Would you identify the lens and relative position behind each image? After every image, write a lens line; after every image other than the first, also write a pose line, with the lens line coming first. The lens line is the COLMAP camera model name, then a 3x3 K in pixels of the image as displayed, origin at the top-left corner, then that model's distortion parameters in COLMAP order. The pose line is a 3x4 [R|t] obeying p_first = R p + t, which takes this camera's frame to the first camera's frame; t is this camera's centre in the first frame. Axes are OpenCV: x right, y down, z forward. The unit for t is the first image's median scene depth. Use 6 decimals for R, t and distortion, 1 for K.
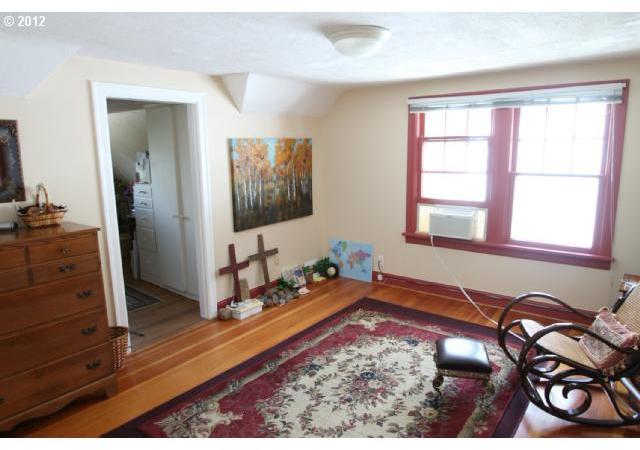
lens RADIAL K [[421.0, 0, 320.0], [0, 421.0, 225.0], [0, 0, 1]] dist [-0.033419, 0.000869]
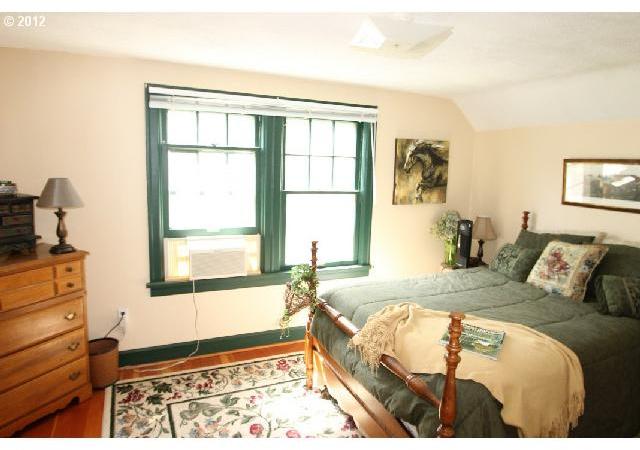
lens RADIAL K [[421.0, 0, 320.0], [0, 421.0, 225.0], [0, 0, 1]] dist [-0.033419, 0.000869]
pose [[0.487426, -0.098803, 0.867556, -0.248714], [0.115157, 0.992173, 0.048296, -0.078378], [-0.865537, 0.076365, 0.494989, 0.441667]]
